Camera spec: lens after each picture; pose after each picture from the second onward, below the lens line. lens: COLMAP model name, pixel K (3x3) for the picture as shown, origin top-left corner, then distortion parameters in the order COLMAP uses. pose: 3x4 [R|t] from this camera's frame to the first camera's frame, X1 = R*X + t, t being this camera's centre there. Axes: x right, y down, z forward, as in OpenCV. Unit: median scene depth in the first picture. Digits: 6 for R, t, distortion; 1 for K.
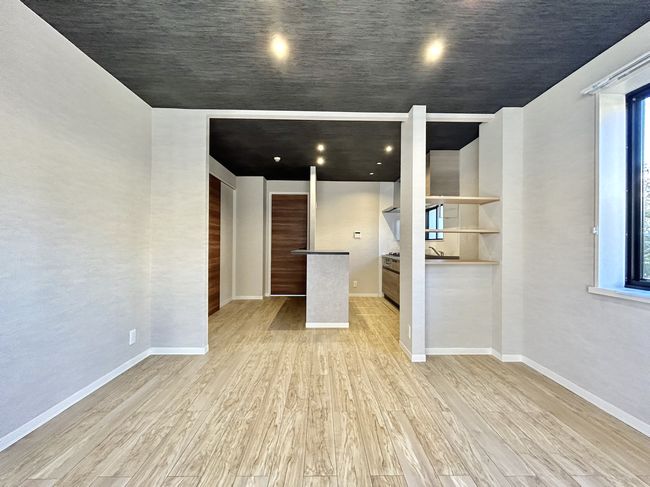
lens RADIAL K [[260.7, 0, 325.0], [0, 260.7, 243.4], [0, 0, 1]] dist [0.001071, 0.000539]
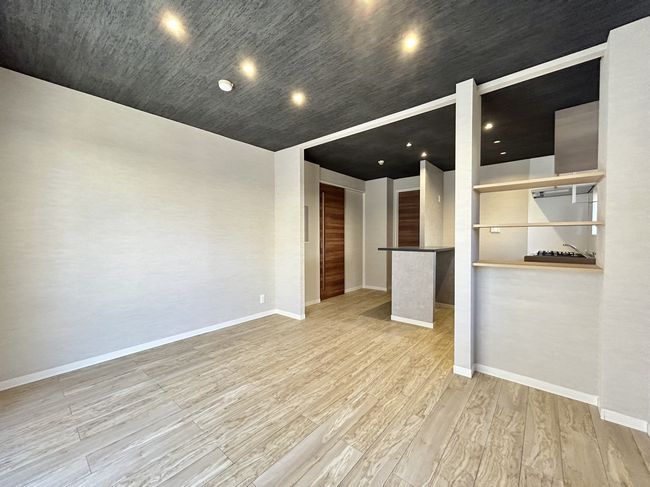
lens RADIAL K [[260.7, 0, 326.0], [0, 260.7, 243.9], [0, 0, 1]] dist [0.001071, 0.000539]
pose [[0.754137, 0.007103, -0.656679, 0.643881], [0.008113, 0.999764, 0.020131, -0.014246], [0.656667, -0.020509, 0.753902, 0.043983]]
